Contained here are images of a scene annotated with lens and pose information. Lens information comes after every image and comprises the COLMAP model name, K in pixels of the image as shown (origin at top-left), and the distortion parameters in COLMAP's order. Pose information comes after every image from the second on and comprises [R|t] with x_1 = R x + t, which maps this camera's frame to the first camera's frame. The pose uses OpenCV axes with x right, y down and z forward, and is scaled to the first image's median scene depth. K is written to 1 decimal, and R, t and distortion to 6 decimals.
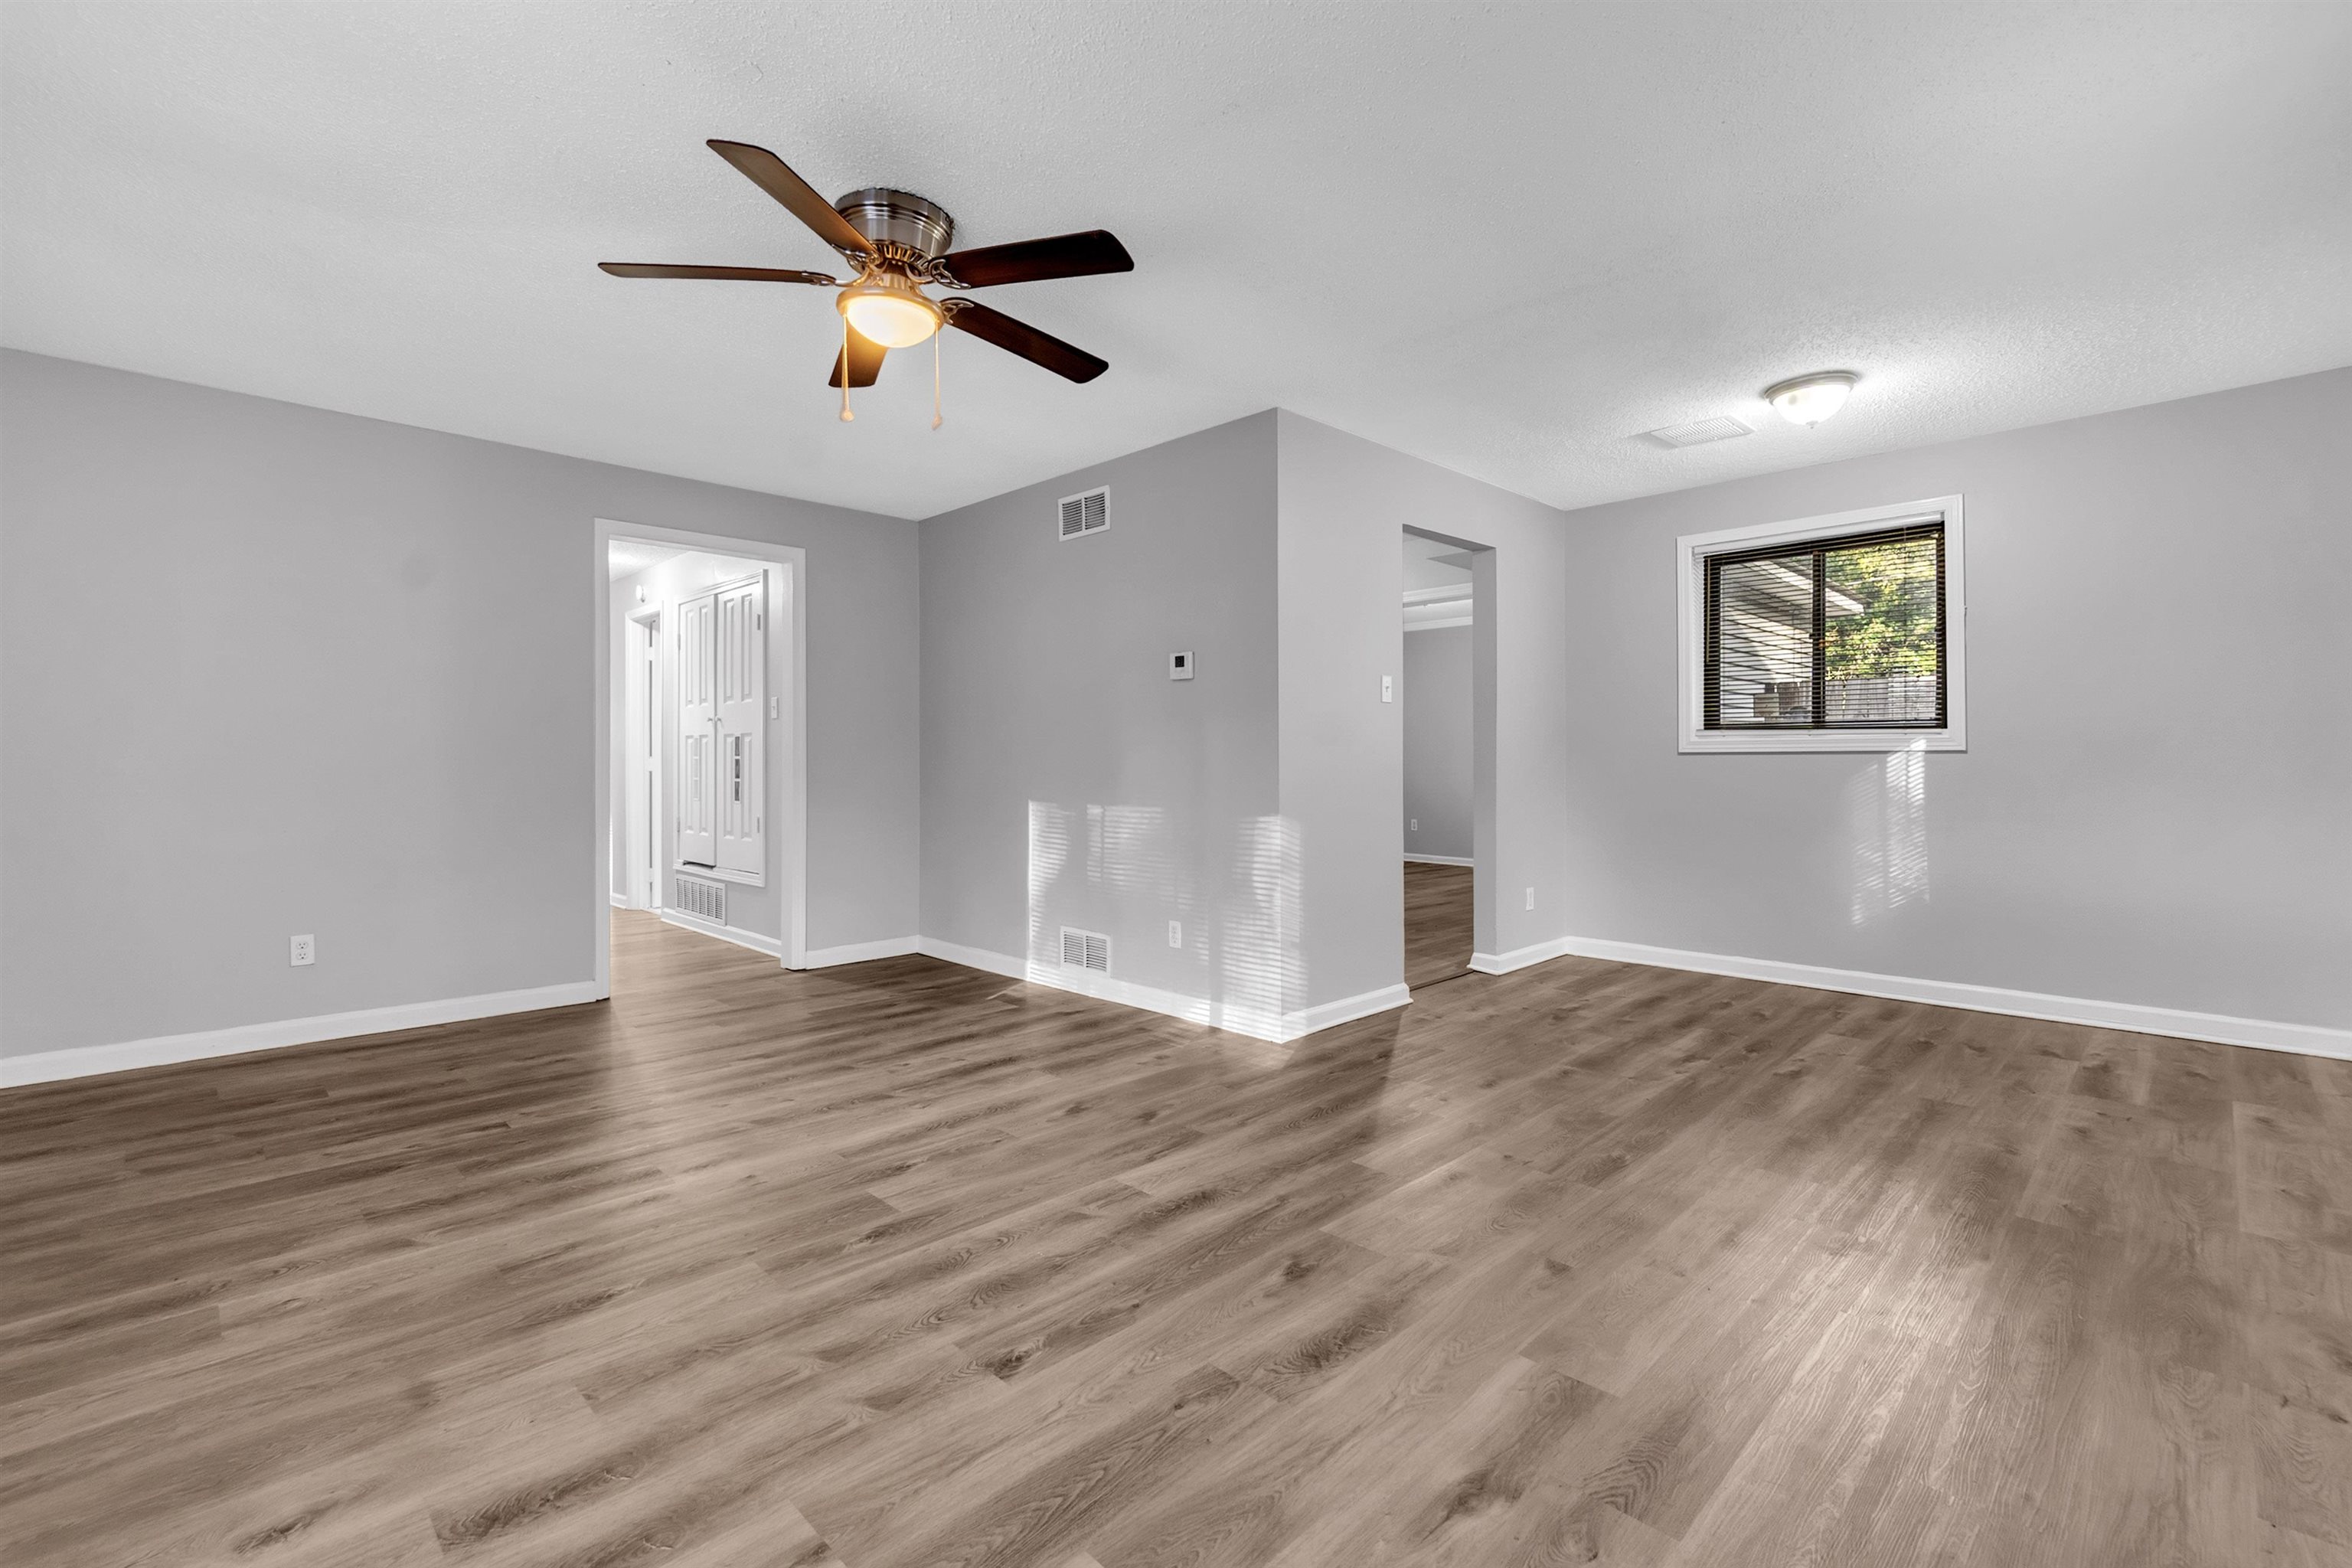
lens RADIAL K [[1023.4, 0, 1168.8], [0, 1023.4, 761.6], [0, 0, 1]] dist [0.000072, -0.000243]
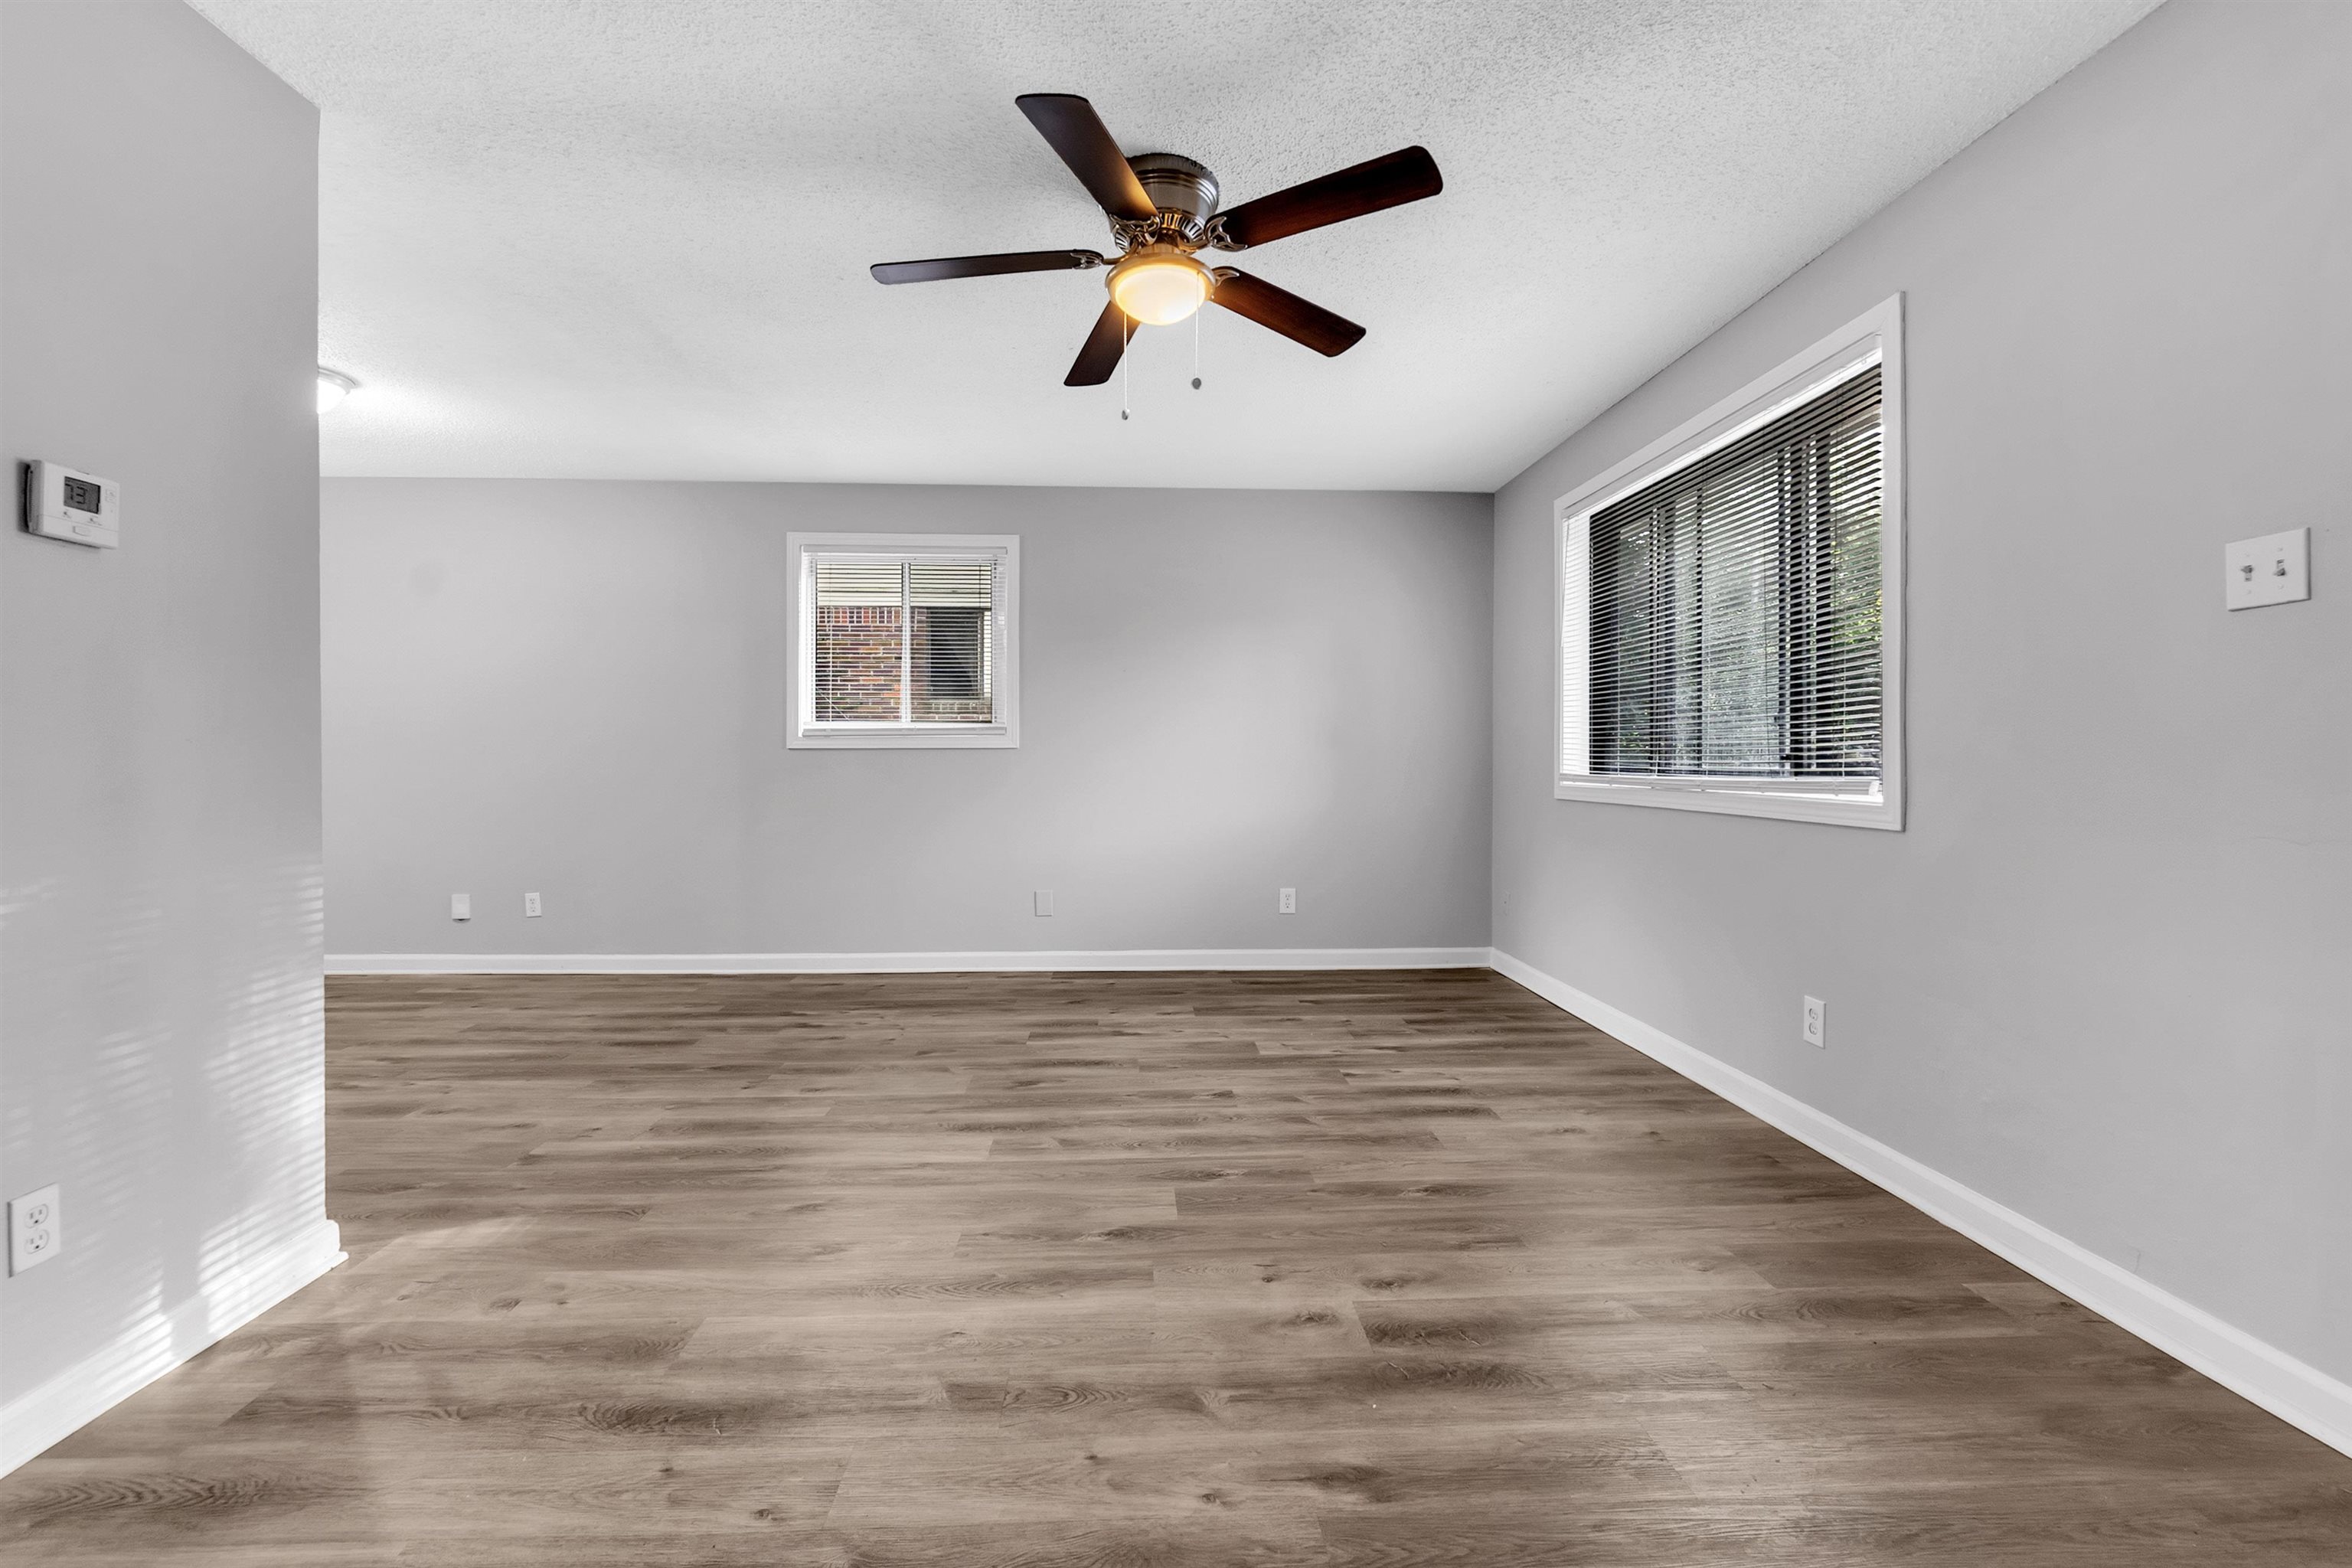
lens RADIAL K [[1023.4, 0, 1168.8], [0, 1023.4, 761.6], [0, 0, 1]] dist [0.000072, -0.000243]
pose [[-0.742277, 0.000635, 0.670093, -0.974058], [-0.000901, 0.999998, -0.001945, 0.007166], [-0.670092, -0.002048, -0.742275, 1.809365]]
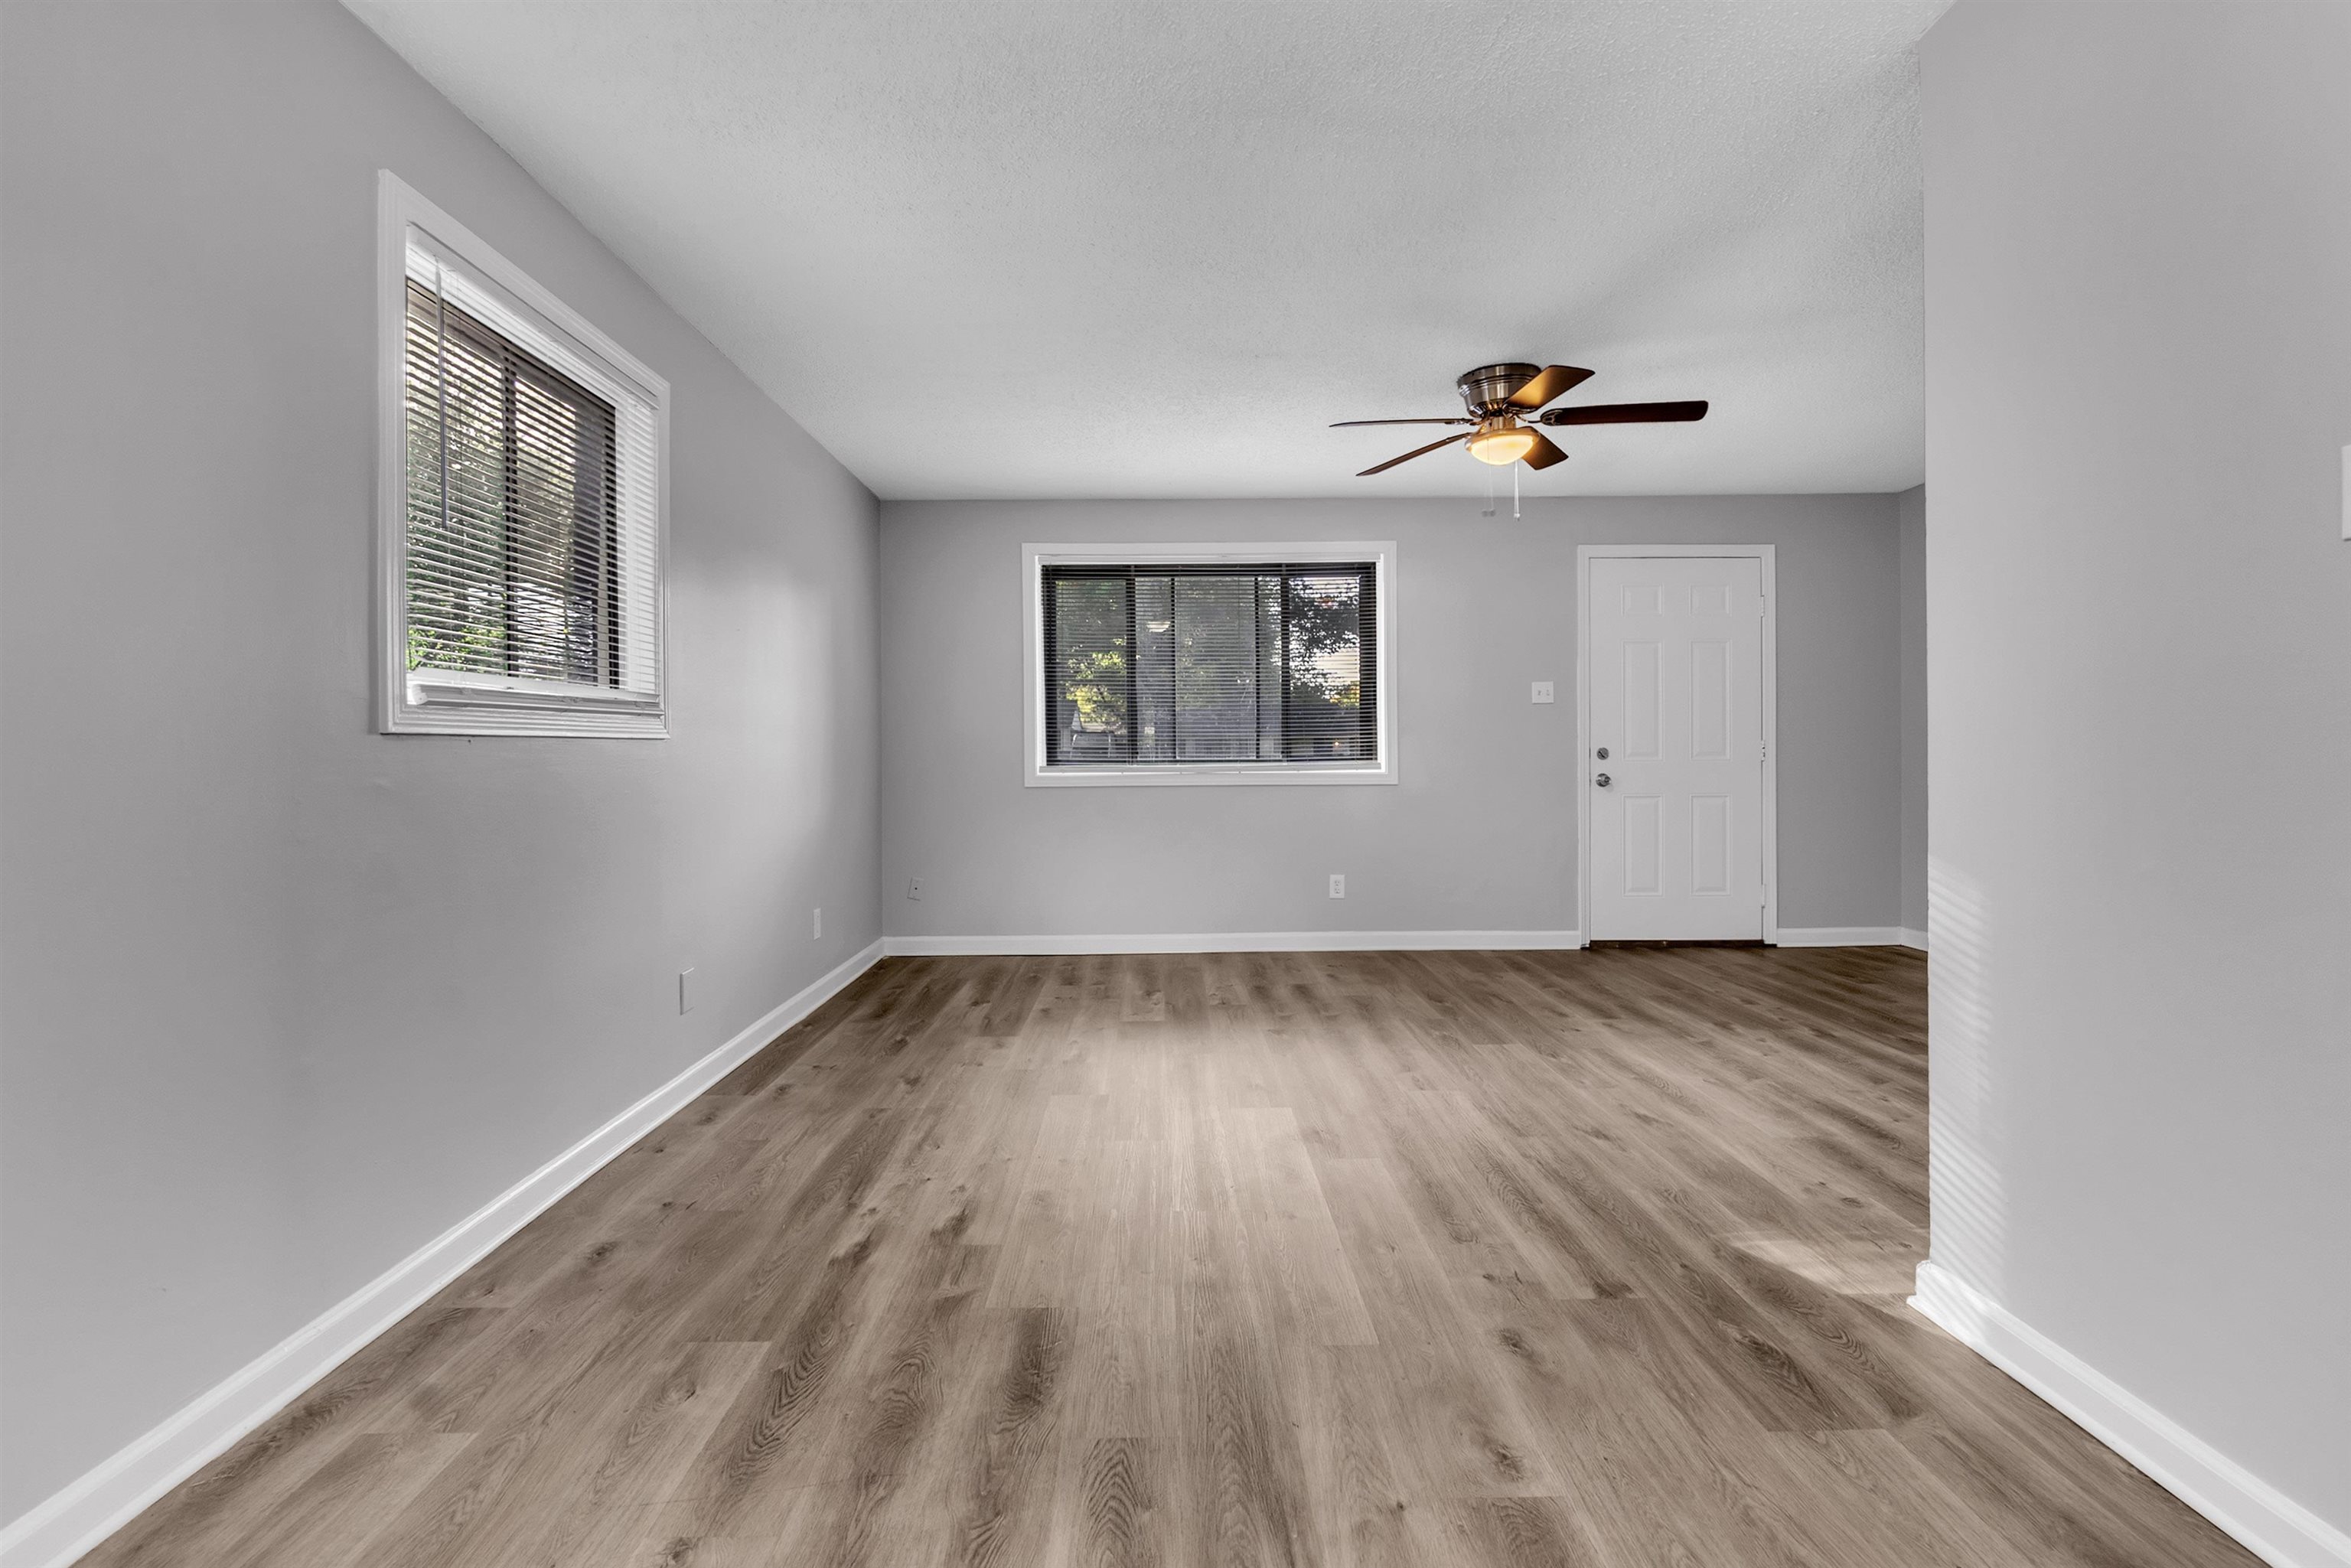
lens RADIAL K [[1023.0, 0, 1168.3], [0, 1023.0, 761.6], [0, 0, 1]] dist [0.000072, -0.000243]
pose [[-0.690951, 0.012841, -0.722787, 1.177622], [0.010629, 0.999915, 0.007604, -0.000872], [0.722823, -0.002428, -0.691029, 1.761330]]
